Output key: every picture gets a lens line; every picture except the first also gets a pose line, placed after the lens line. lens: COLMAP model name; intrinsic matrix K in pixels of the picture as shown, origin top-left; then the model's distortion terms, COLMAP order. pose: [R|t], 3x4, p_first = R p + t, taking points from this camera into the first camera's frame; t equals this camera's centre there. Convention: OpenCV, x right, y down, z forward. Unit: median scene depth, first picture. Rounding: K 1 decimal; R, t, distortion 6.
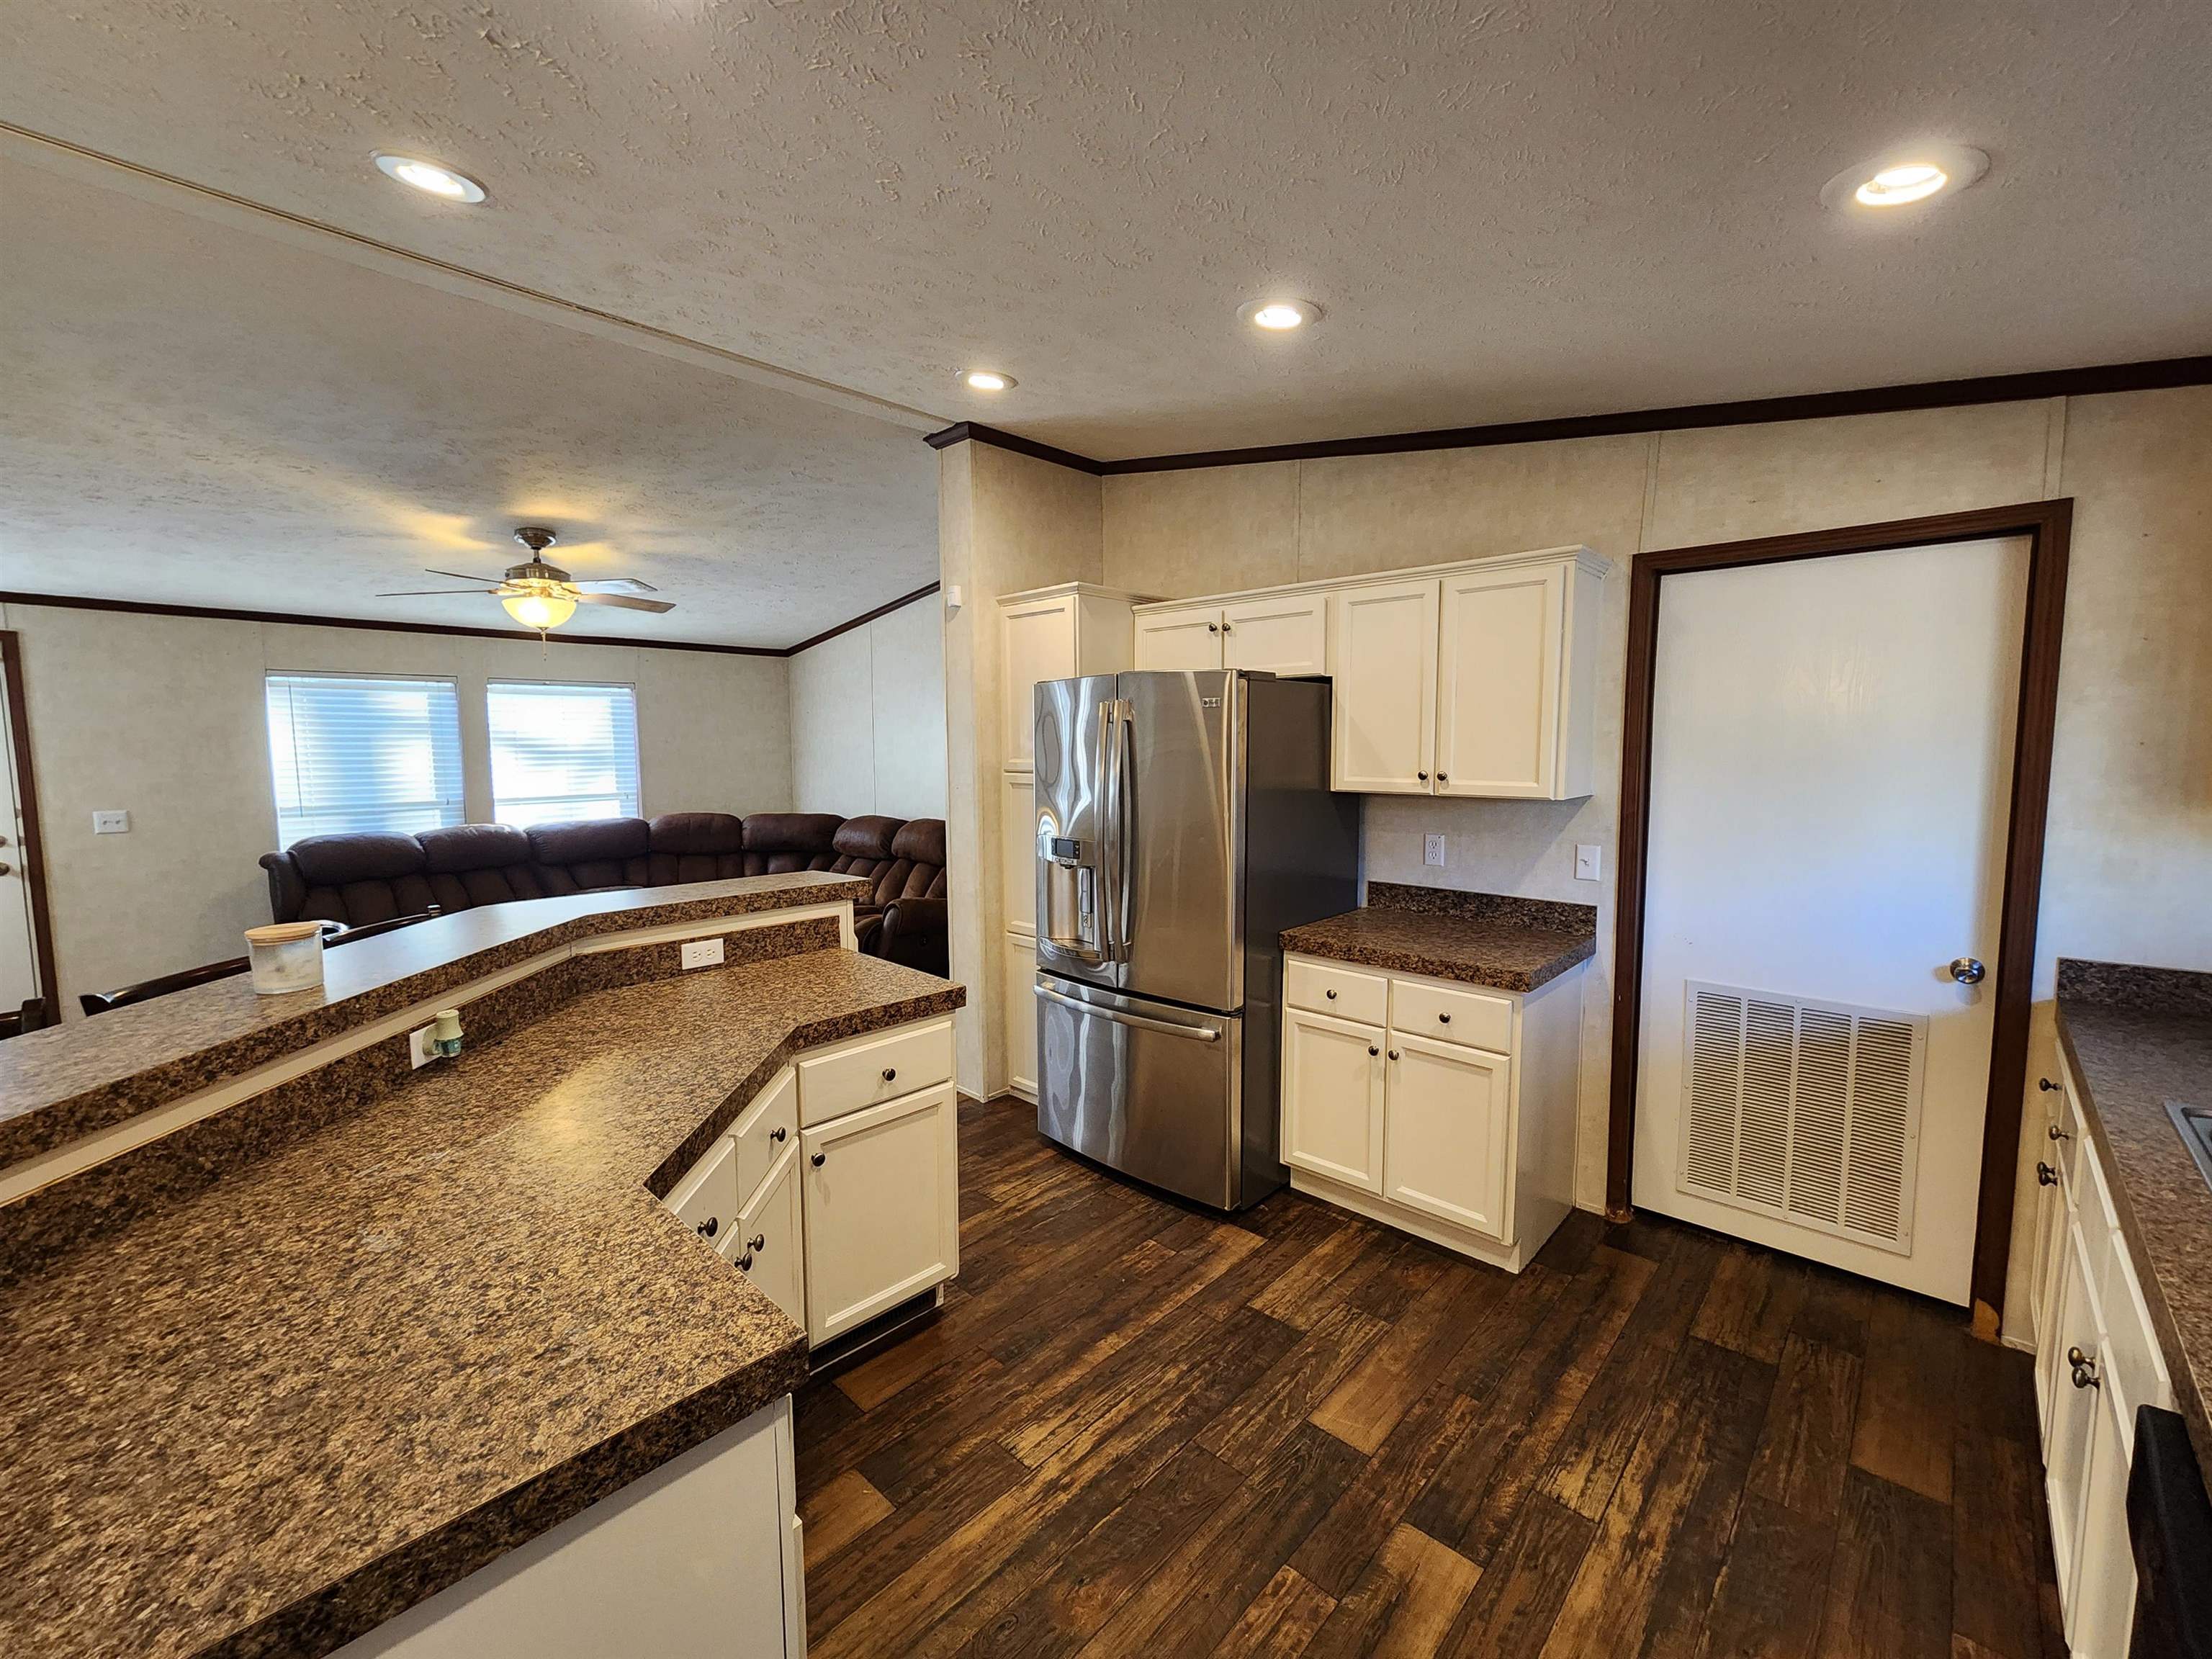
lens RADIAL K [[905.4, 0, 1098.4], [0, 905.4, 820.9], [0, 0, 1]] dist [0.004093, -0.000967]
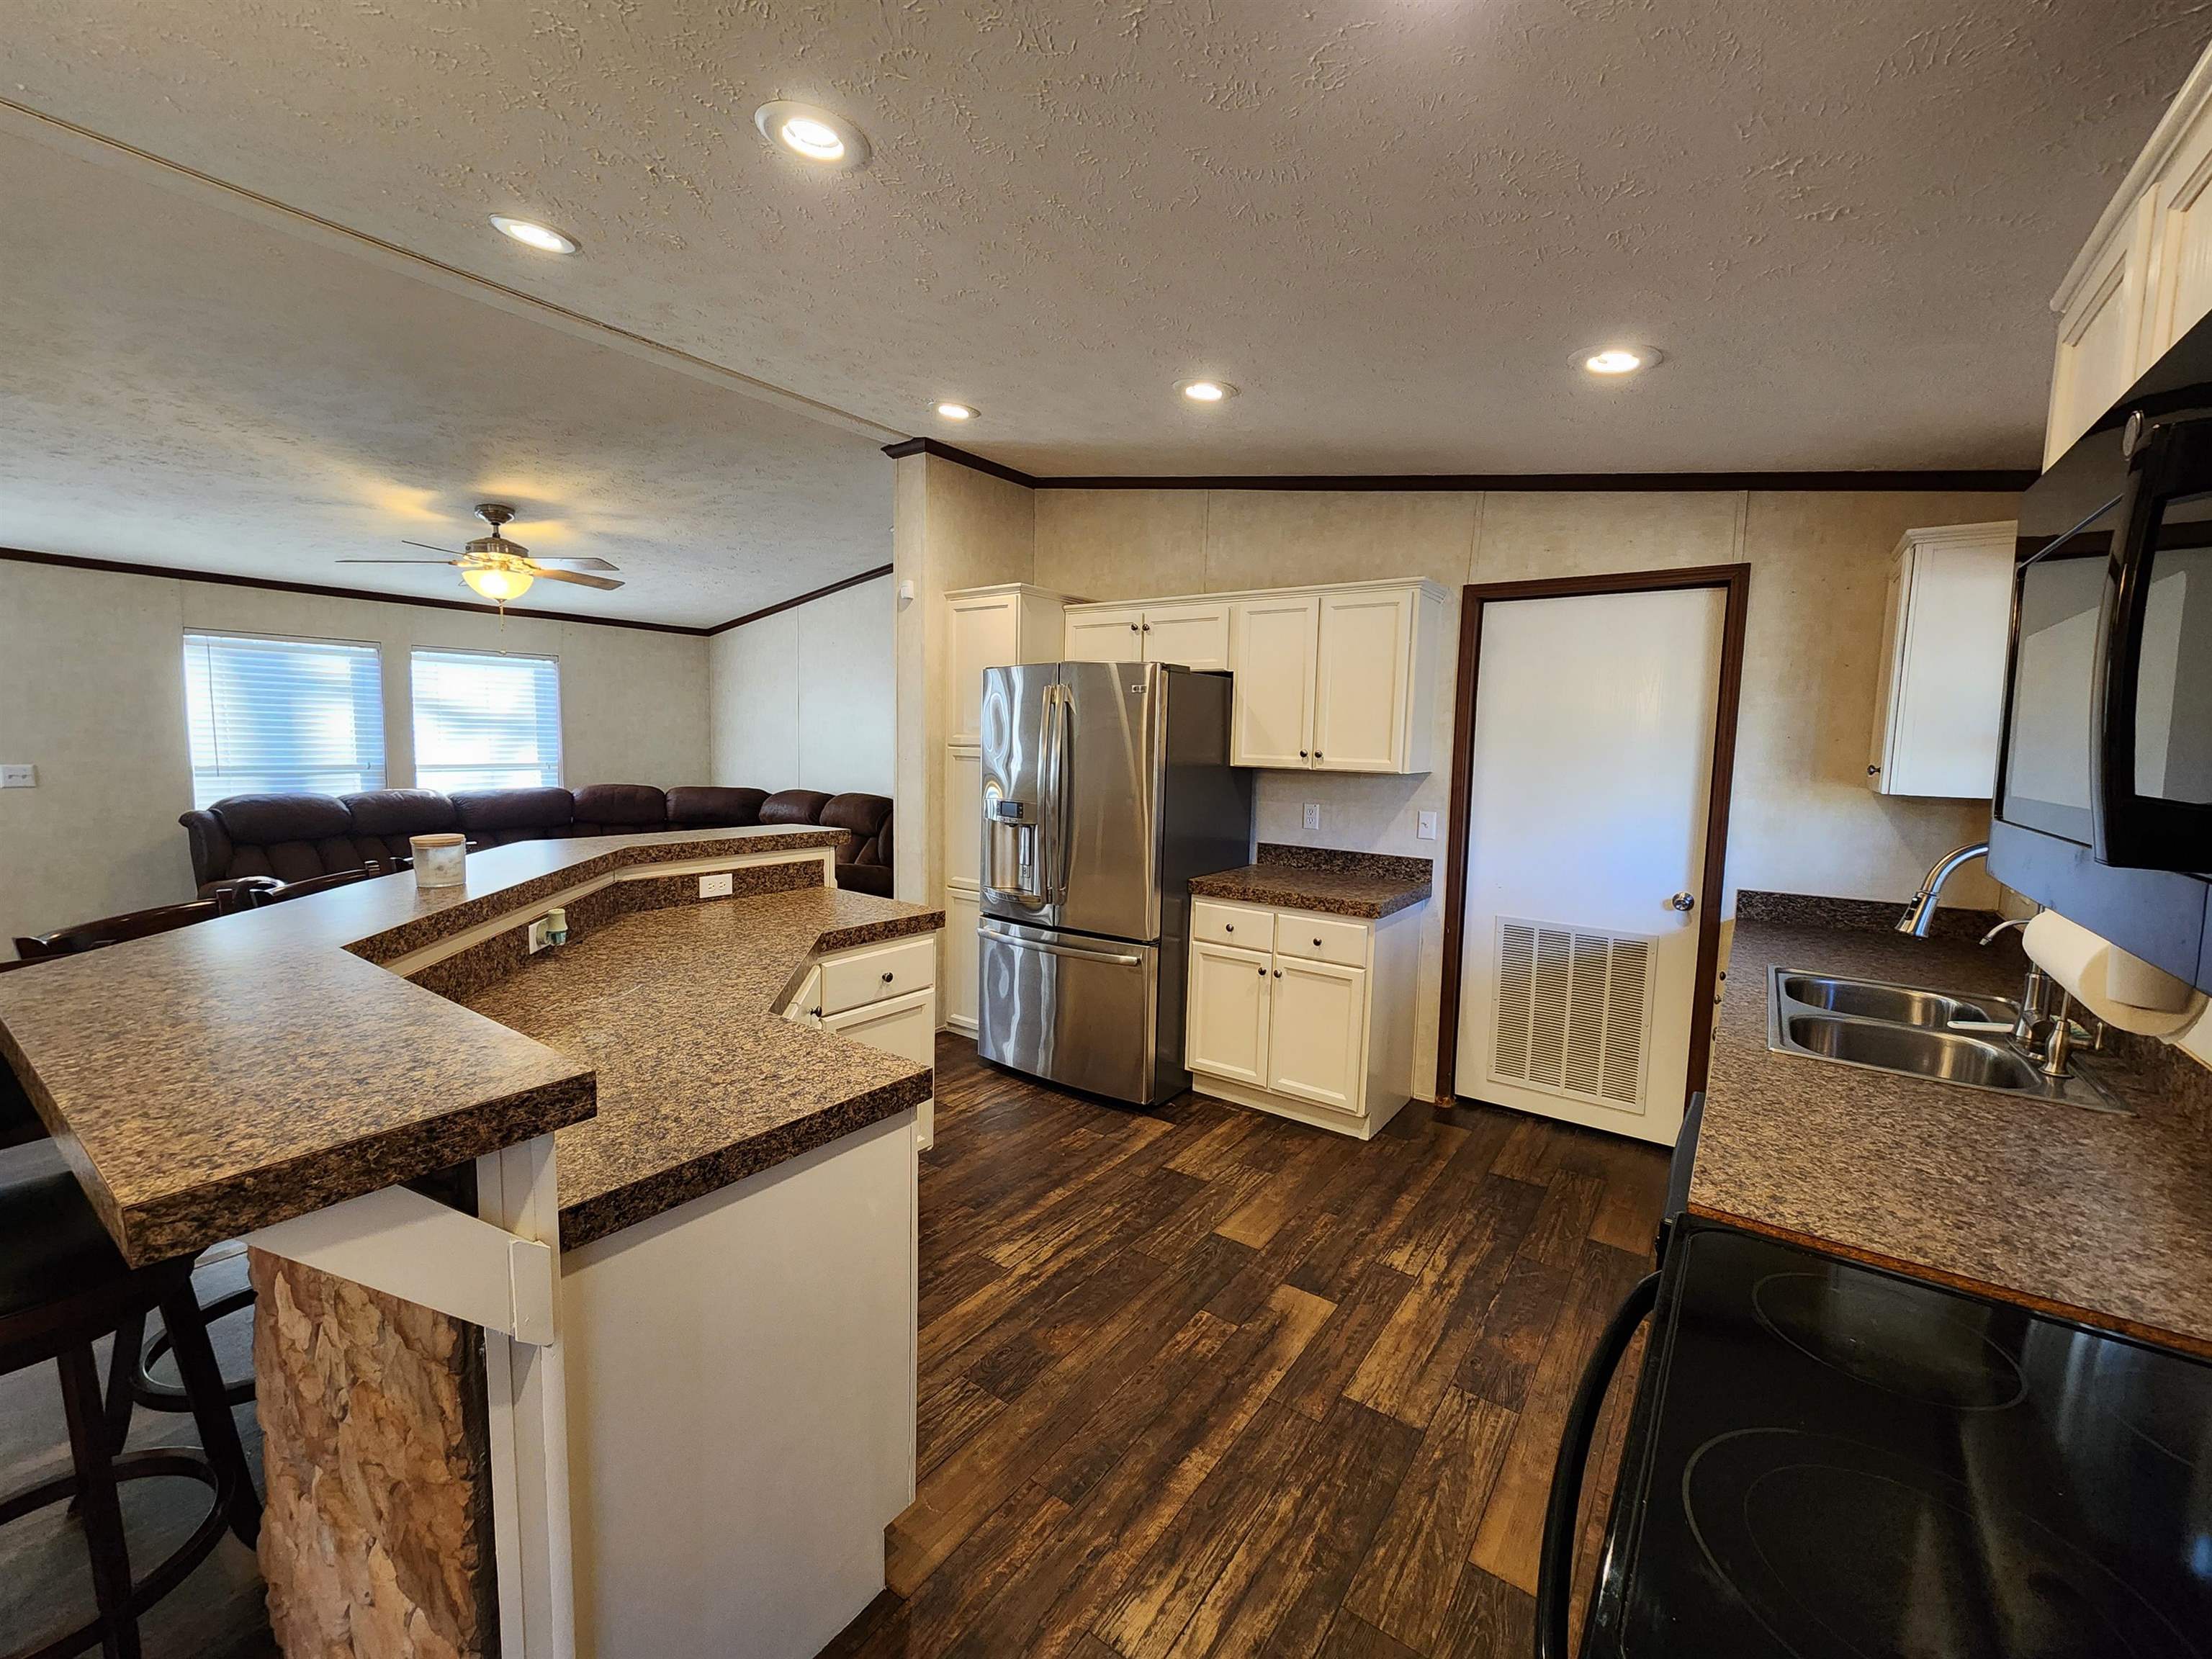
lens RADIAL K [[905.4, 0, 1098.0], [0, 905.4, 819.5], [0, 0, 1]] dist [0.004093, -0.000967]
pose [[0.991655, 0.015829, 0.127942, -0.087797], [-0.016498, 0.999855, 0.004169, 0.043637], [-0.127857, -0.006245, 0.991773, -0.218916]]
